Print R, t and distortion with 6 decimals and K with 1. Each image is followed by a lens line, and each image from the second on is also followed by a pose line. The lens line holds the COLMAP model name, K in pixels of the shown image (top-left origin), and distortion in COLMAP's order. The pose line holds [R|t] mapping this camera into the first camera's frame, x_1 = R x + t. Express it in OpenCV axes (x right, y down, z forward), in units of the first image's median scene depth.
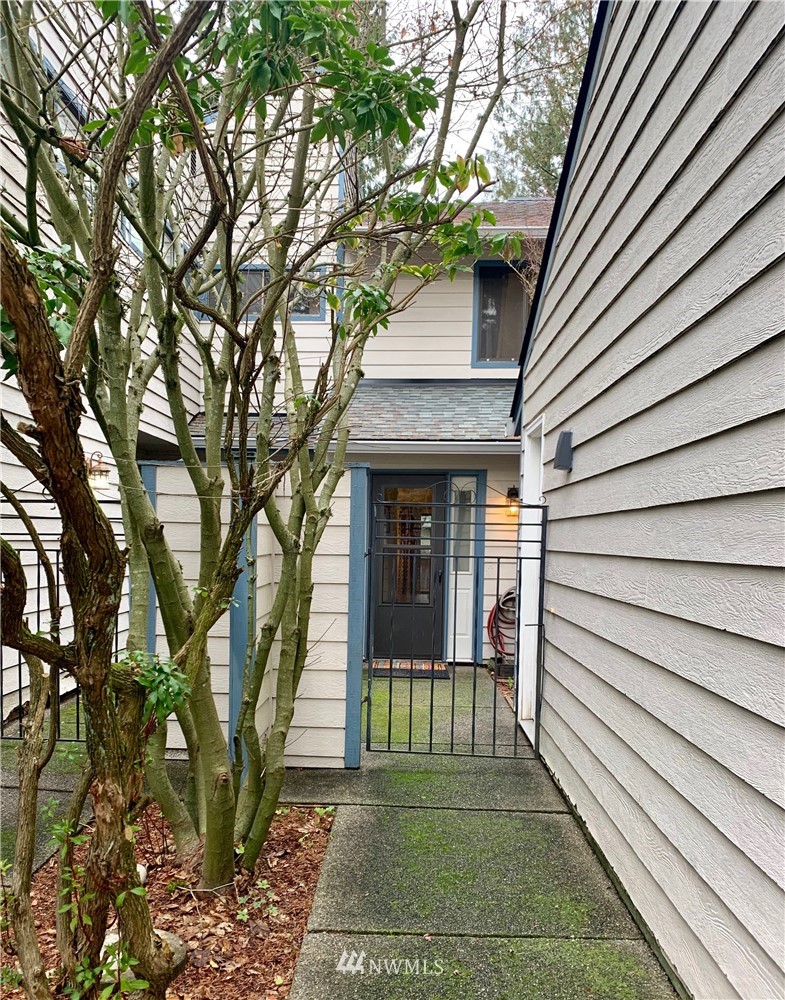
lens RADIAL K [[851.9, 0, 392.5], [0, 851.9, 500.0], [0, 0, 1]] dist [-0.000961, -0.000221]
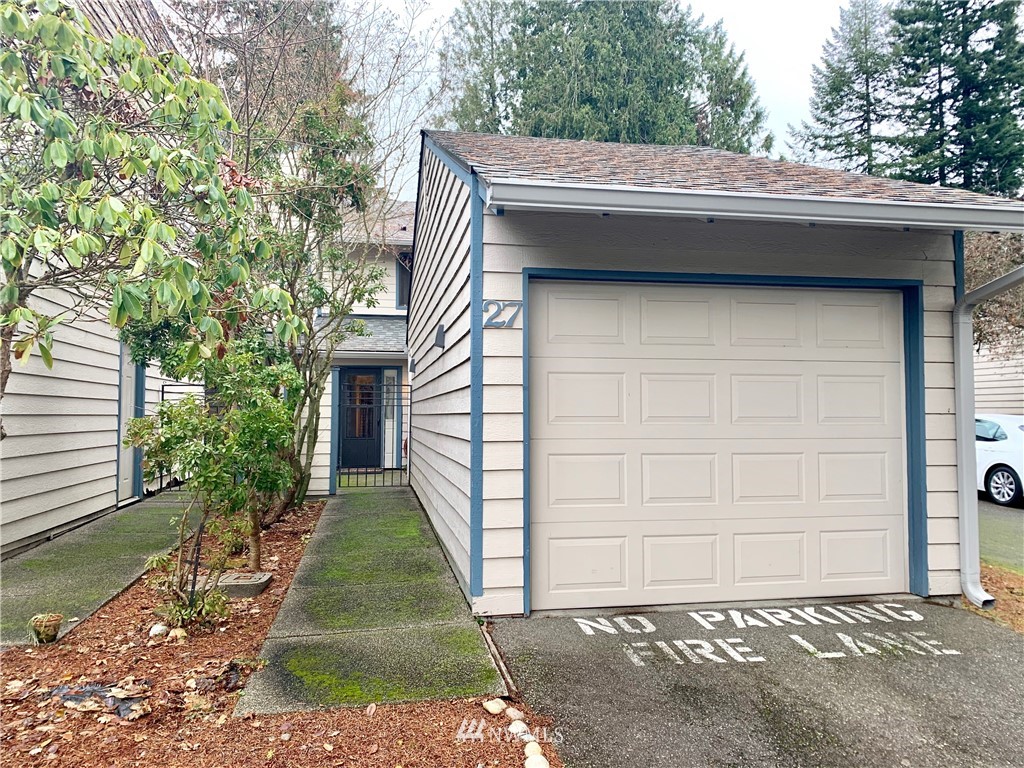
lens RADIAL K [[777.3, 0, 512.0], [0, 777.3, 384.0], [0, 0, 1]] dist [0.051535, 0.000445]
pose [[0.981563, -0.009810, 0.190889, 0.019149], [0.008782, 0.999942, 0.006229, -0.004270], [-0.190939, -0.004438, 0.981592, -0.767676]]
